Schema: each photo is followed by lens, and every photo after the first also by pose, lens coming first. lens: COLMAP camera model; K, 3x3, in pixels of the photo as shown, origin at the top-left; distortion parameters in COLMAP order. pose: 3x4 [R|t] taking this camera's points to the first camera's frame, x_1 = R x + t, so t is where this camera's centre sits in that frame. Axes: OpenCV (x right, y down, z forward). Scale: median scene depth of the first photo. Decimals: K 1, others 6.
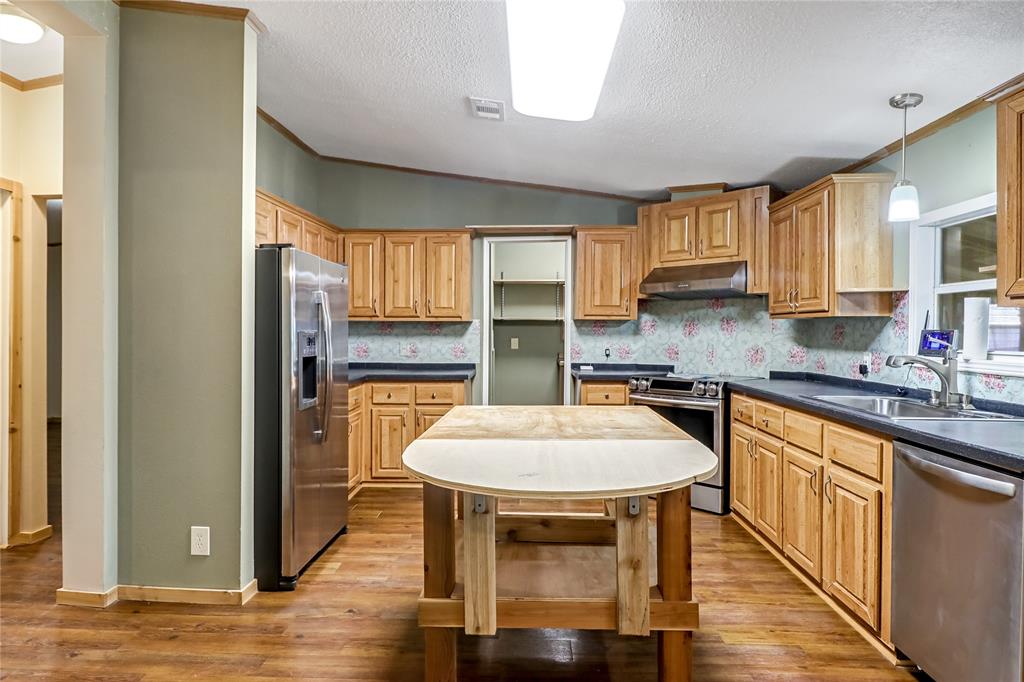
lens RADIAL K [[590.4, 0, 496.0], [0, 590.4, 335.2], [0, 0, 1]] dist [-0.000574, -0.005222]
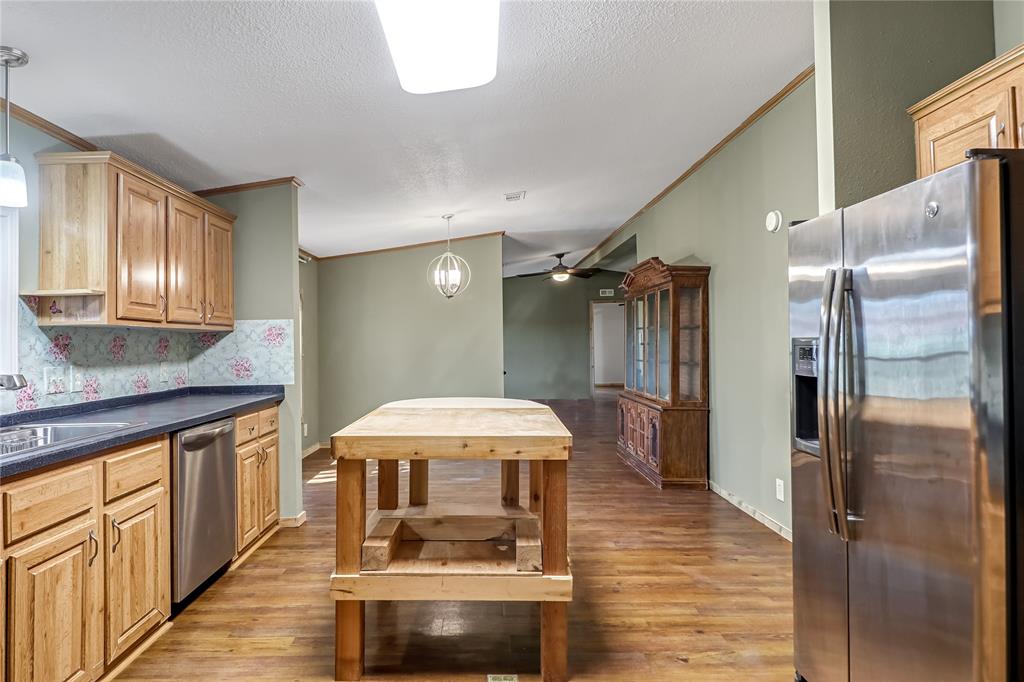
lens RADIAL K [[590.4, 0, 482.8], [0, 590.4, 338.6], [0, 0, 1]] dist [-0.000574, -0.005222]
pose [[-0.998741, 0.007226, -0.049632, 0.066932], [0.007271, 0.999973, -0.000730, -0.006423], [0.049625, -0.001090, -0.998767, 1.372751]]
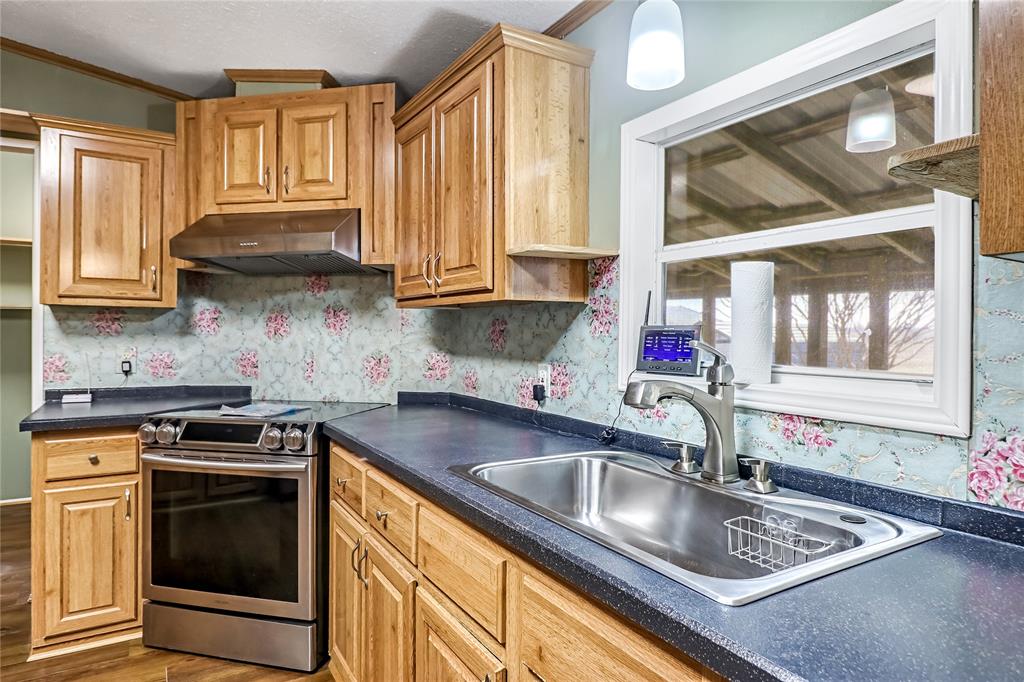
lens RADIAL K [[590.4, 0, 494.4], [0, 590.4, 333.3], [0, 0, 1]] dist [-0.000574, -0.005222]
pose [[0.837922, -0.002469, 0.545784, 0.257073], [0.002797, 0.999996, 0.000228, -0.002118], [-0.545783, 0.001336, 0.837926, 0.518333]]
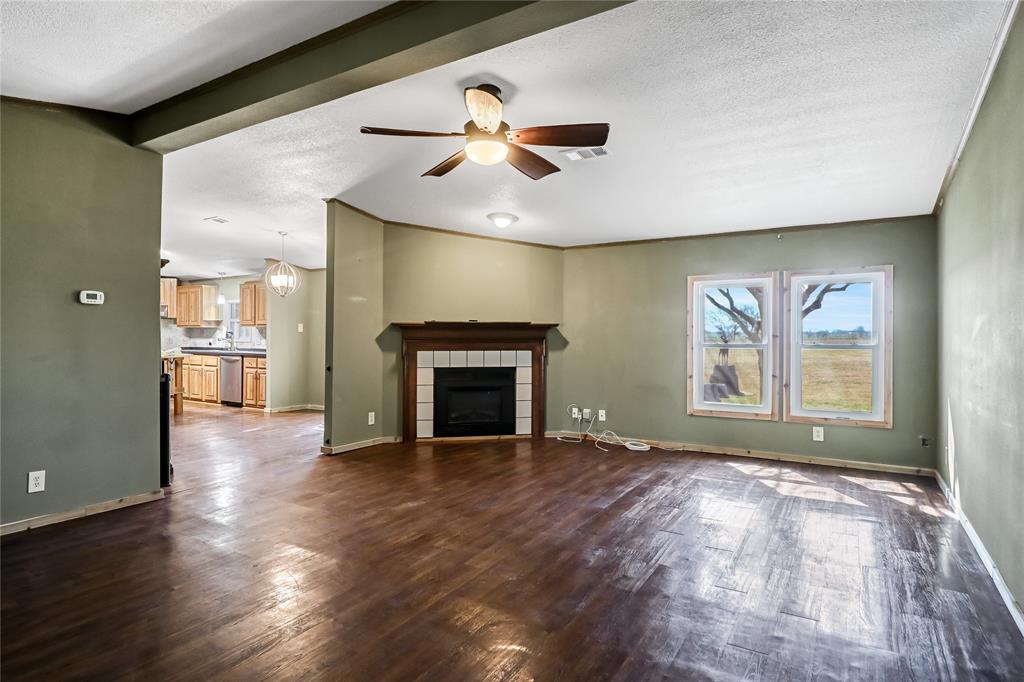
lens RADIAL K [[569.4, 0, 489.5], [0, 569.4, 332.2], [0, 0, 1]] dist [0.002207, -0.003952]
pose [[0.497889, -0.002751, 0.867236, -1.290574], [0.006516, 0.999979, -0.000568, 0.007304], [-0.867216, 0.005934, 0.497897, -1.836152]]
